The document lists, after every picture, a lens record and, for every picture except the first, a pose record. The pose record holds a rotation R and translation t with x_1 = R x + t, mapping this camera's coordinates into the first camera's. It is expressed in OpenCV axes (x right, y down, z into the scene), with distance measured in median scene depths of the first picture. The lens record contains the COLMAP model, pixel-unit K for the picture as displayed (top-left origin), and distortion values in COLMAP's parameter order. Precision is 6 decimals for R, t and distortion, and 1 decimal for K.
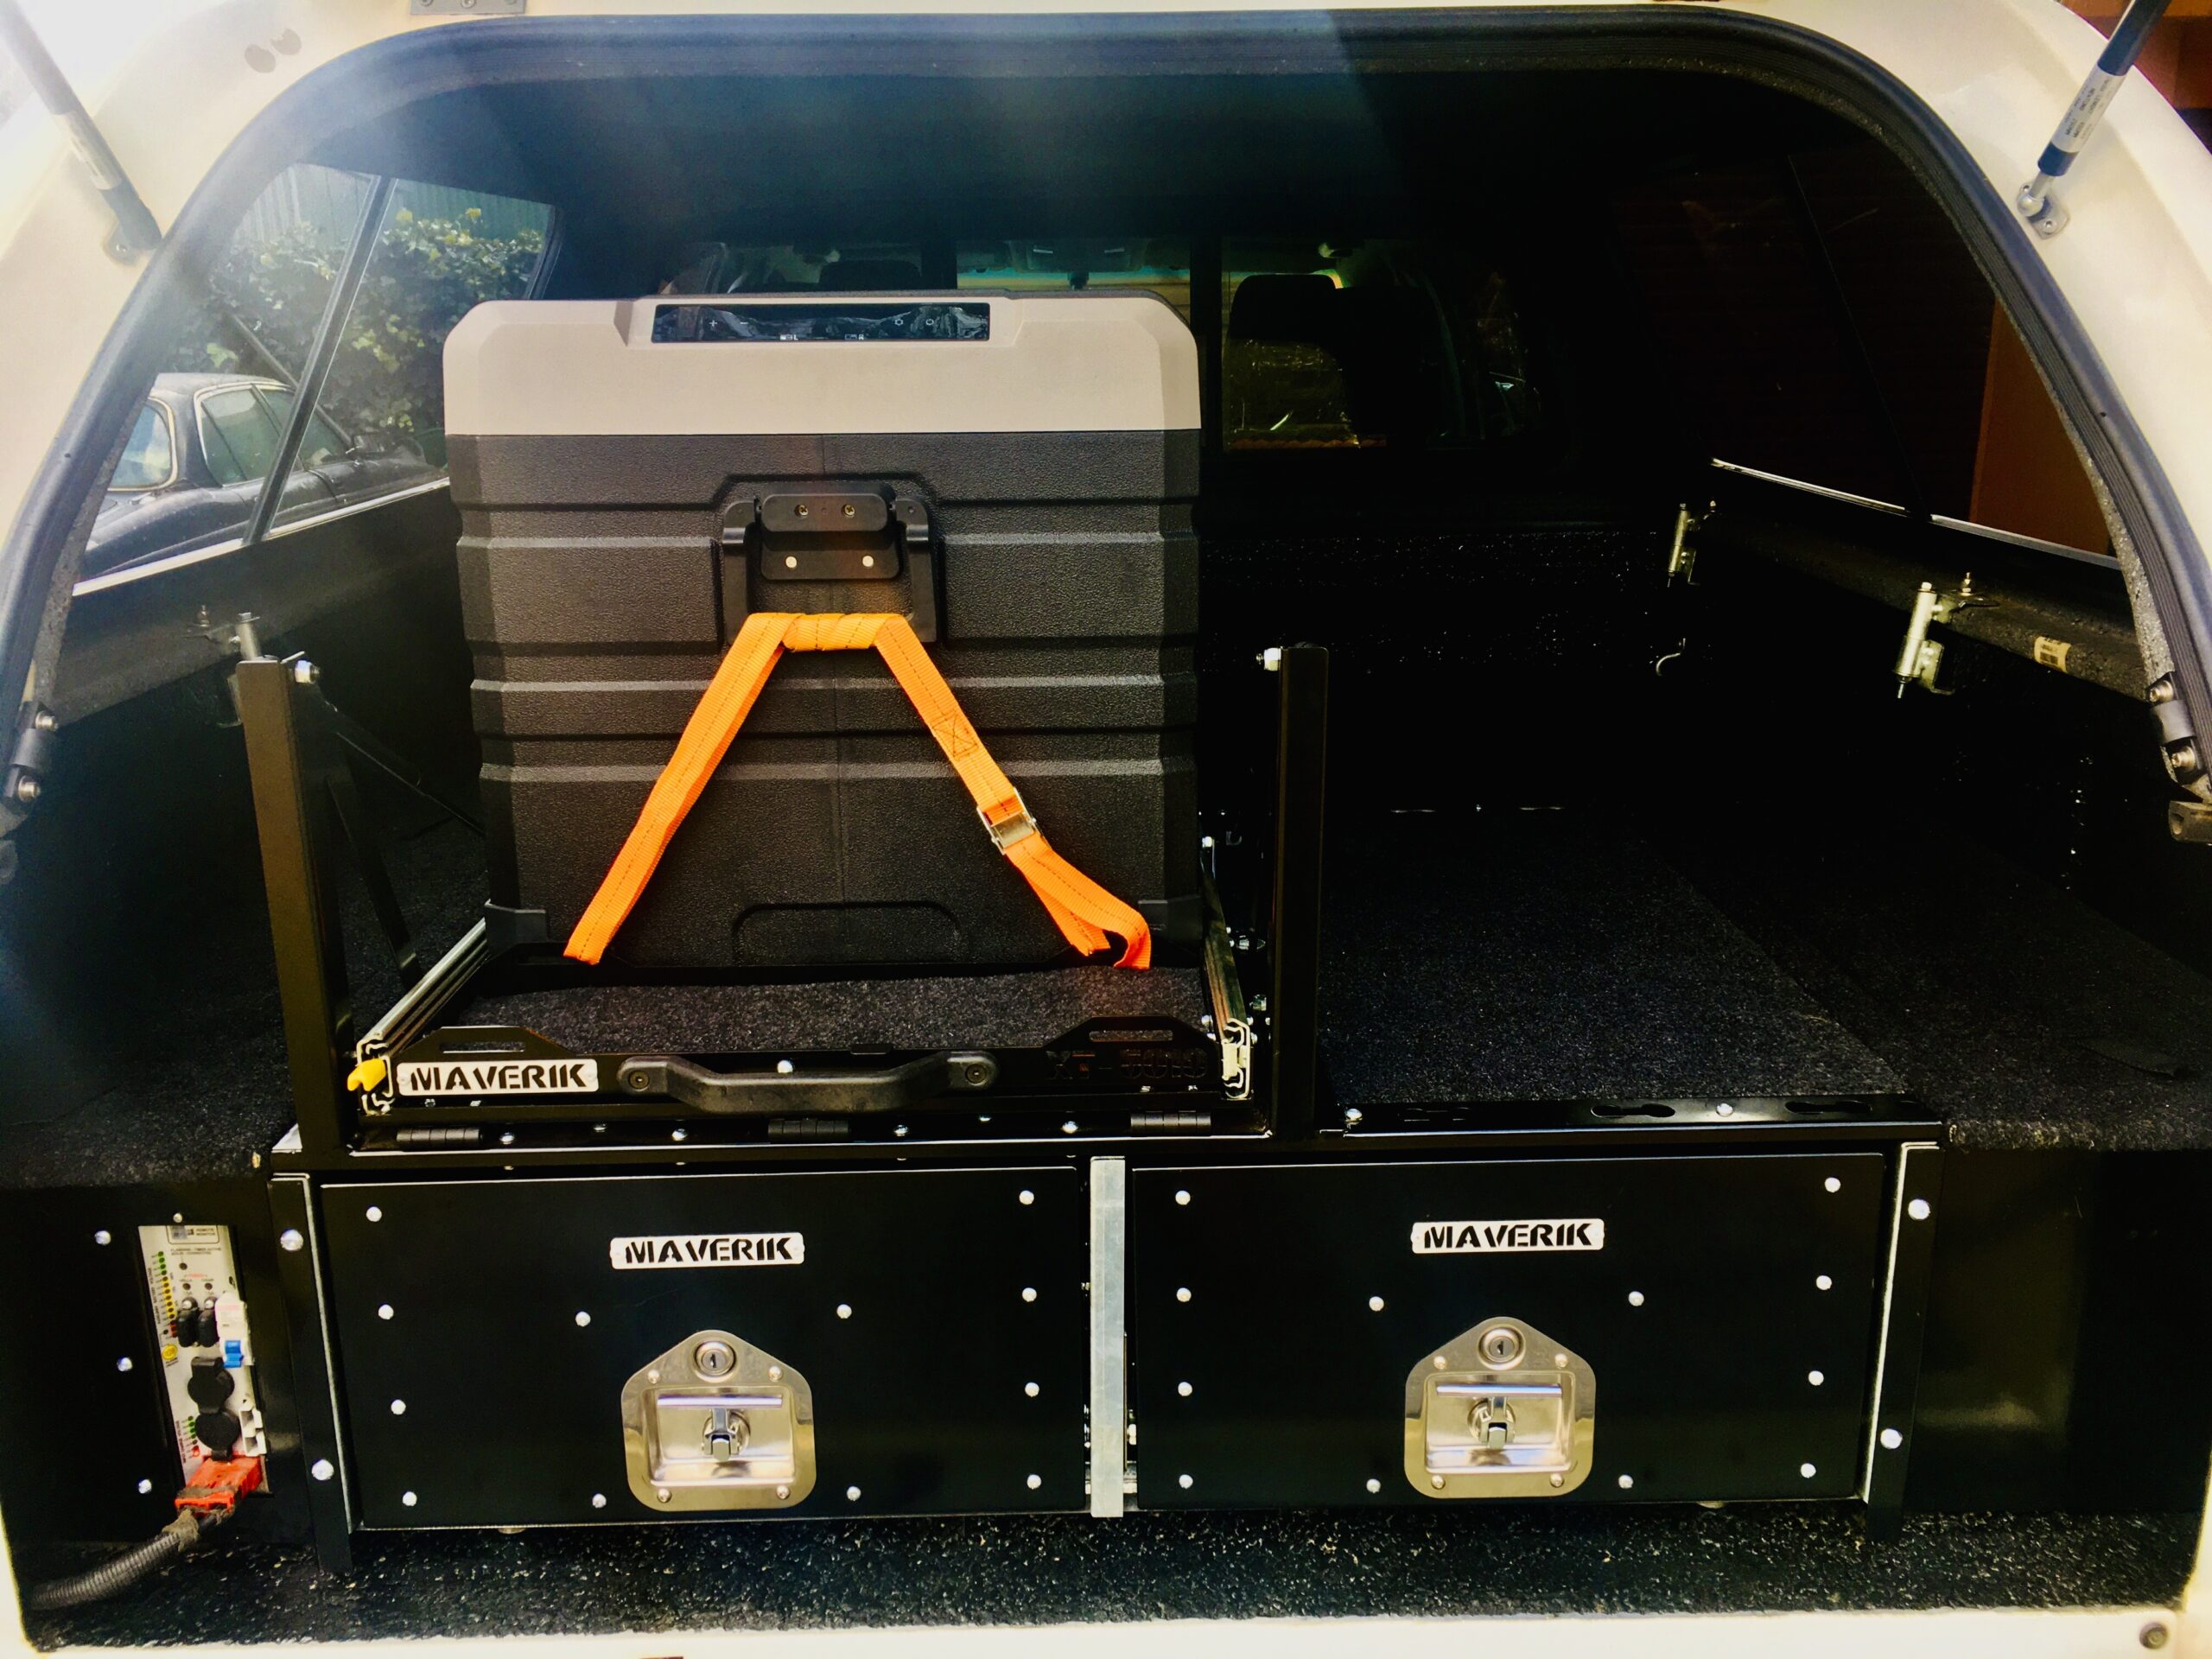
lens RADIAL K [[1882.9, 0, 1093.6], [0, 1882.9, 824.0], [0, 0, 1]] dist [0.069225, -0.077852]
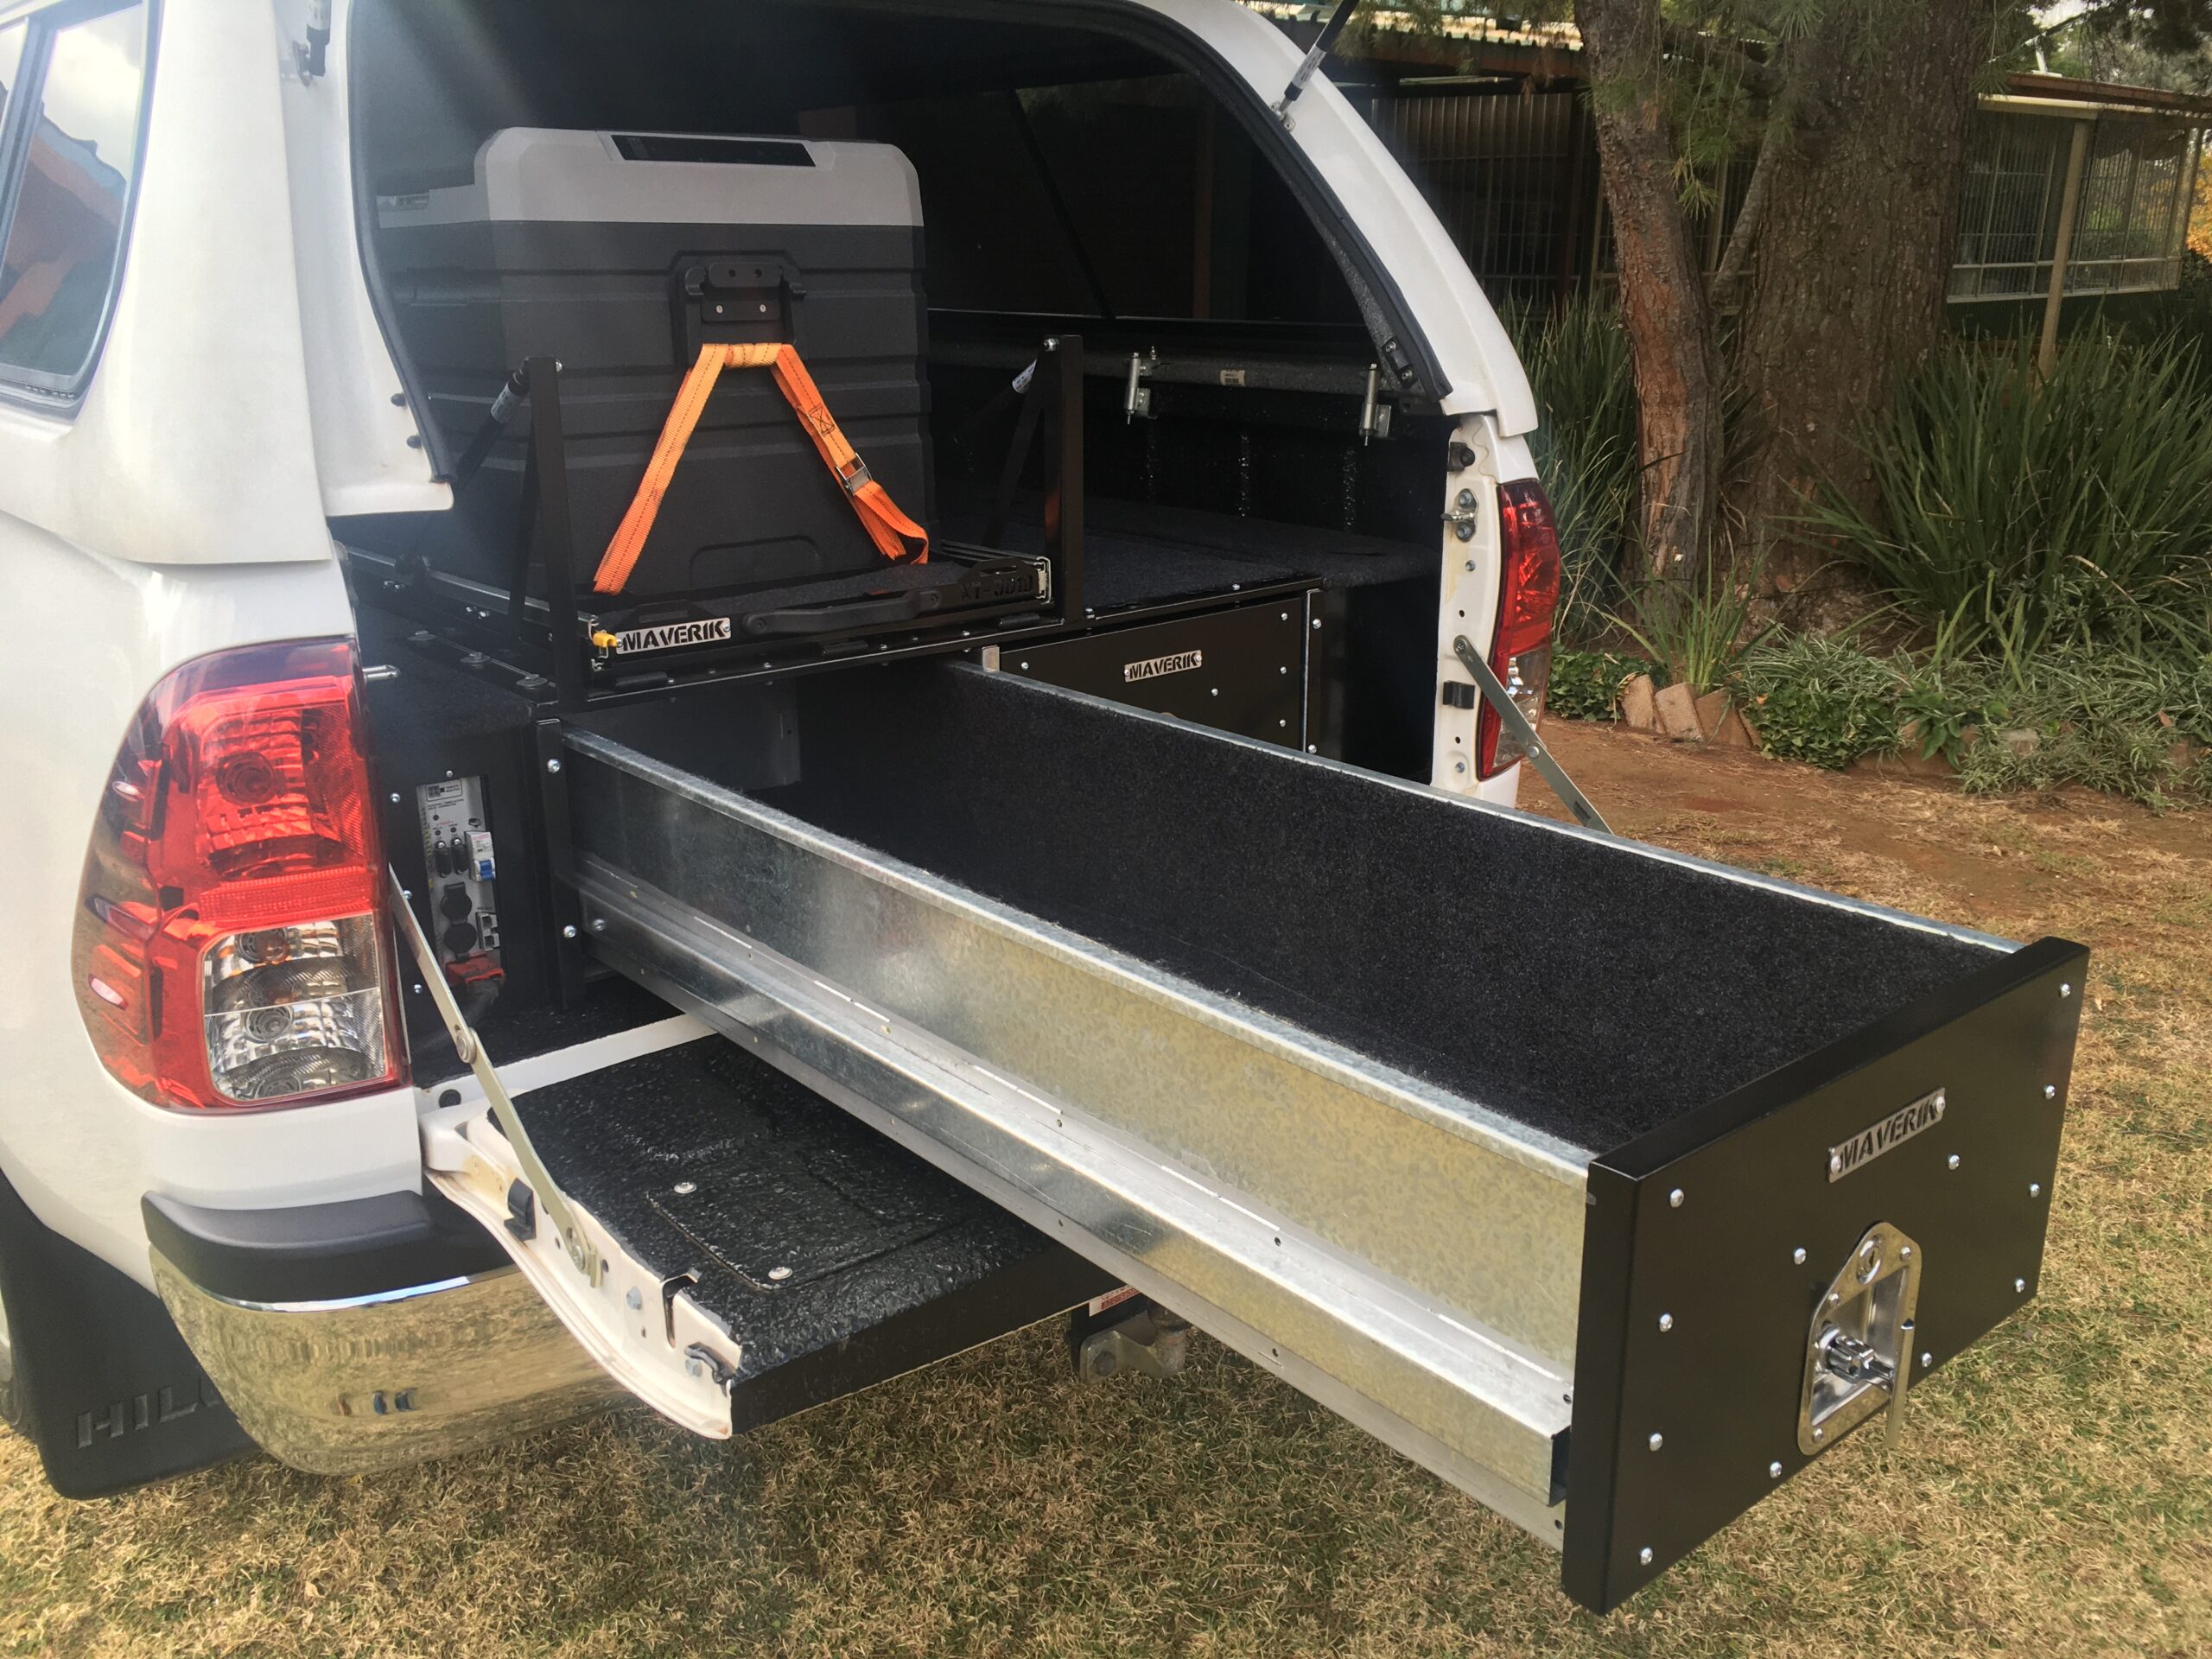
lens RADIAL K [[1885.7, 0, 1106.0], [0, 1885.7, 829.5], [0, 0, 1]] dist [0.073092, 0.002310]
pose [[0.771431, -0.180051, 0.610308, -0.947207], [0.167385, 0.982773, 0.078358, 0.211797], [-0.613902, 0.041708, 0.788280, -0.405426]]
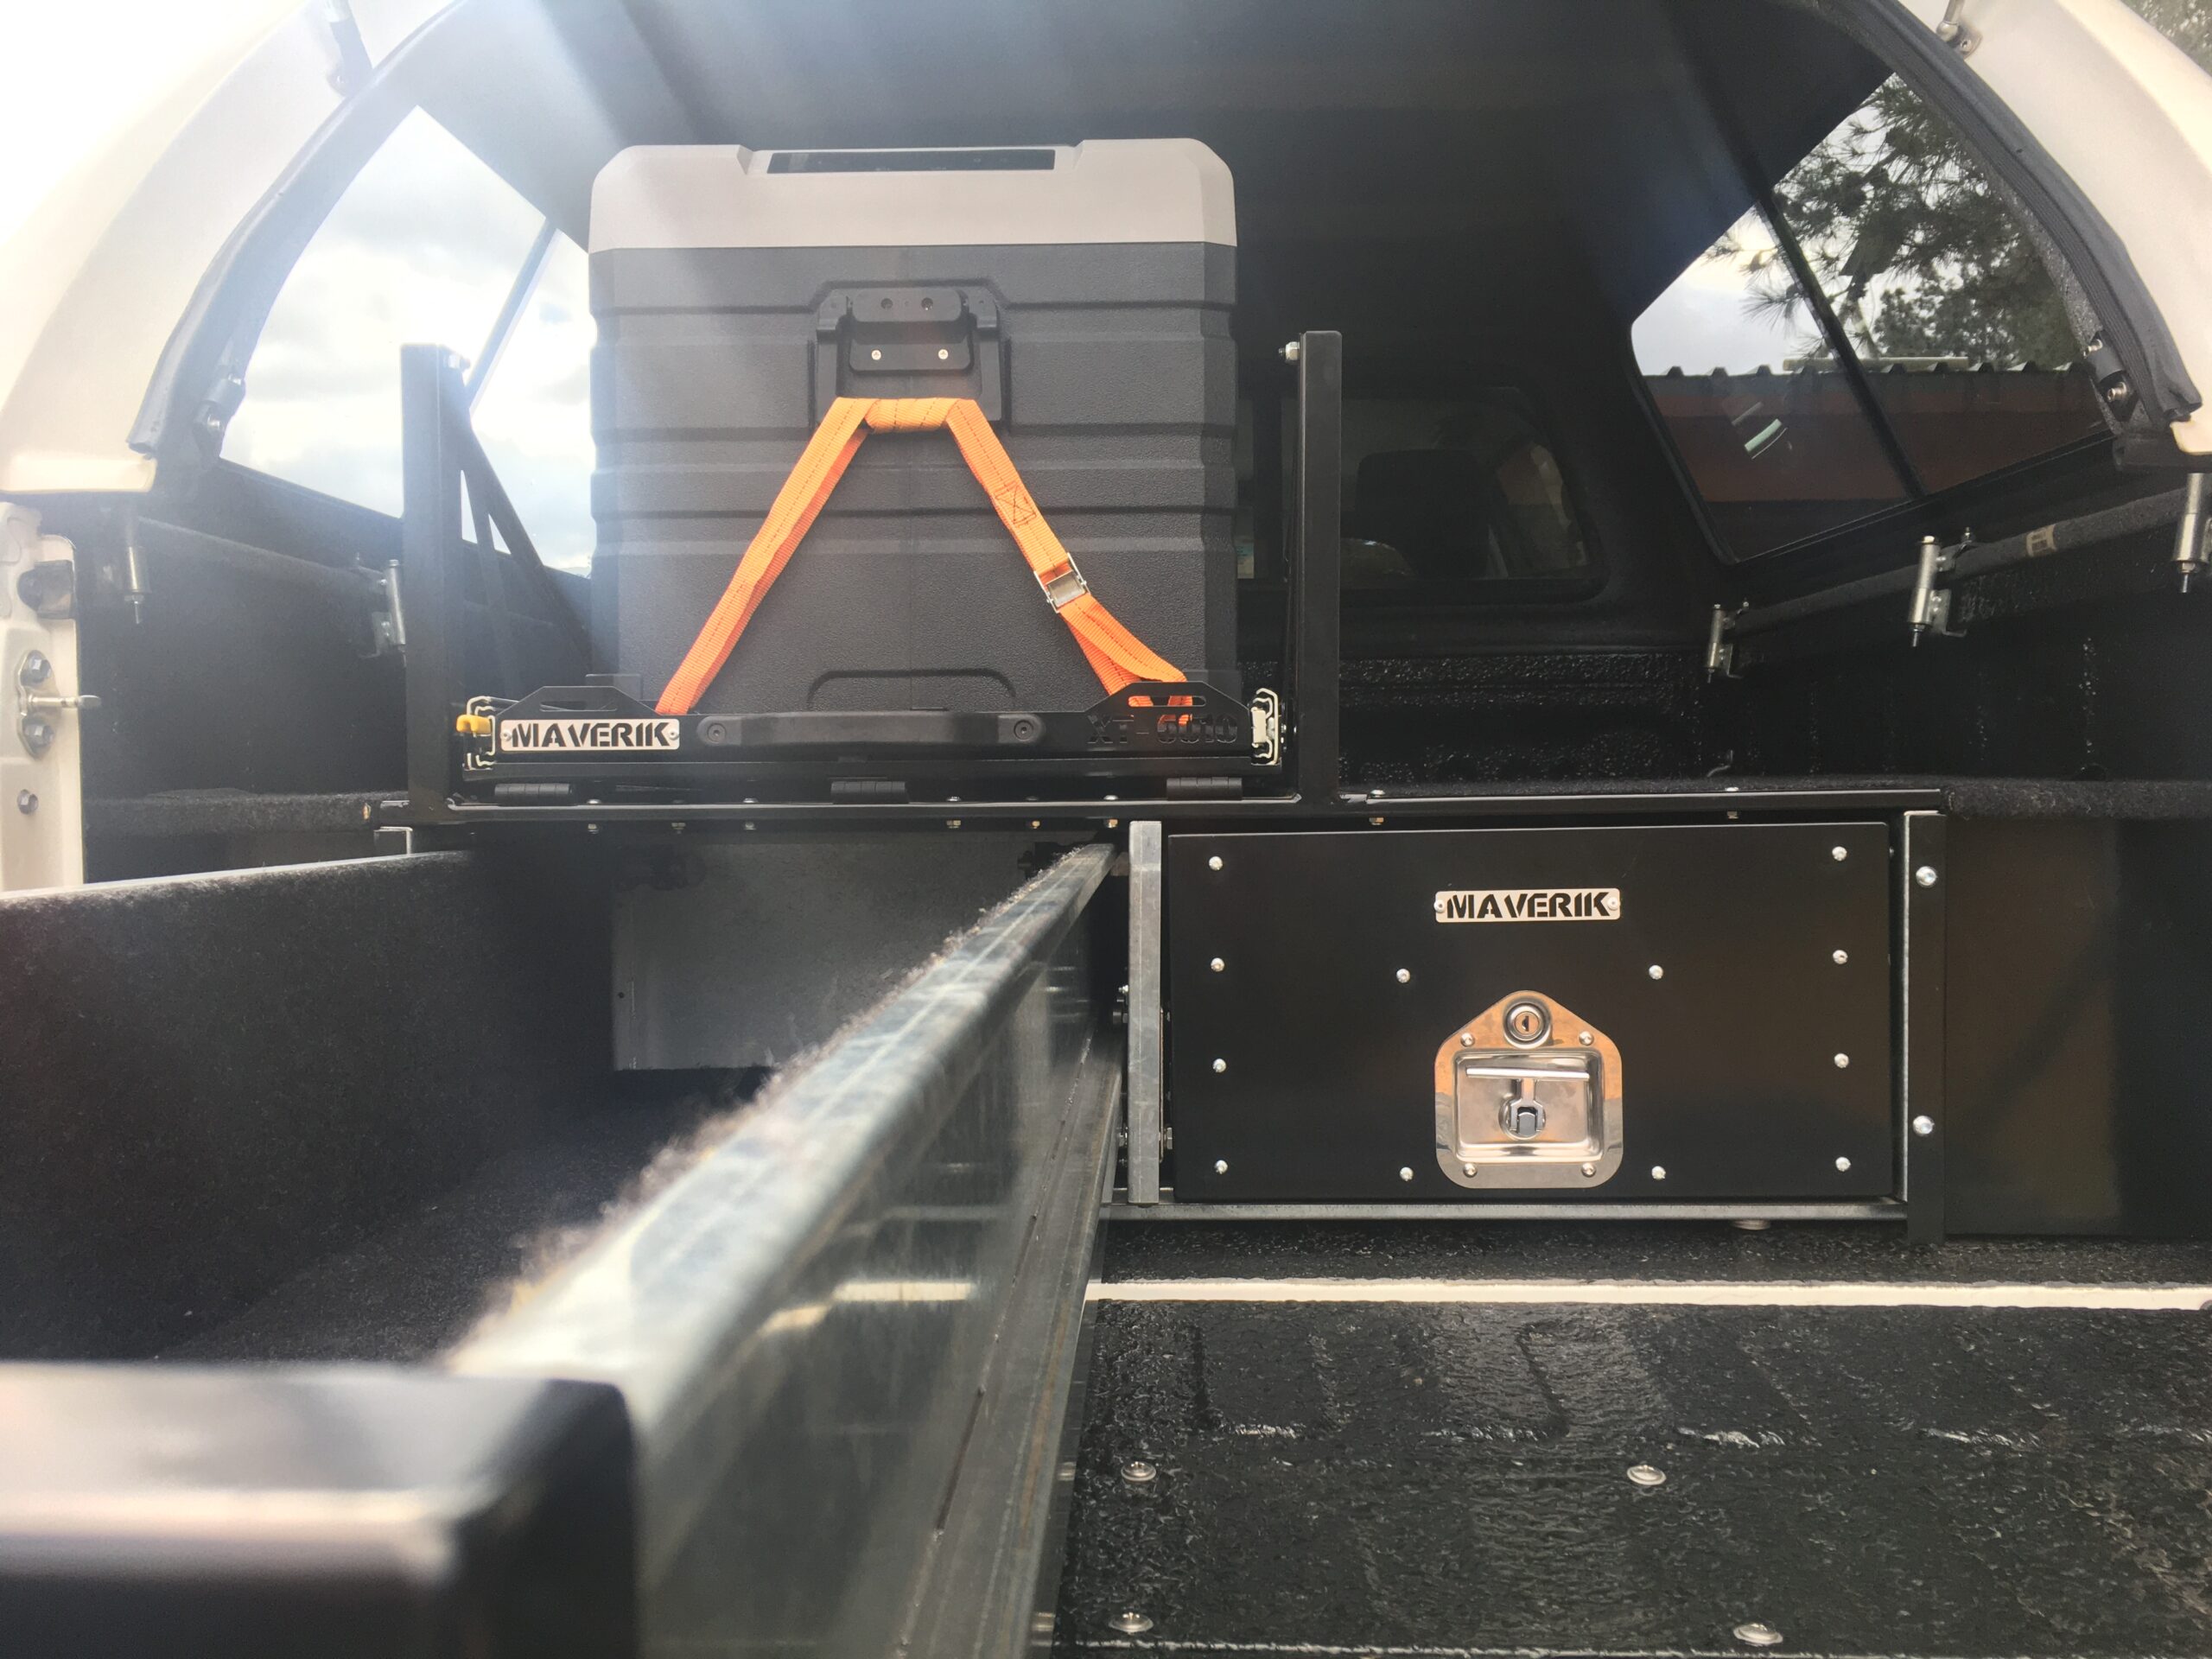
lens RADIAL K [[1882.9, 0, 1093.6], [0, 1882.9, 824.0], [0, 0, 1]] dist [0.069225, -0.077852]
pose [[0.998701, 0.005436, -0.050661, 0.030579], [-0.017652, 0.969628, -0.243946, 0.414940], [0.047796, 0.244523, 0.968465, -0.032213]]
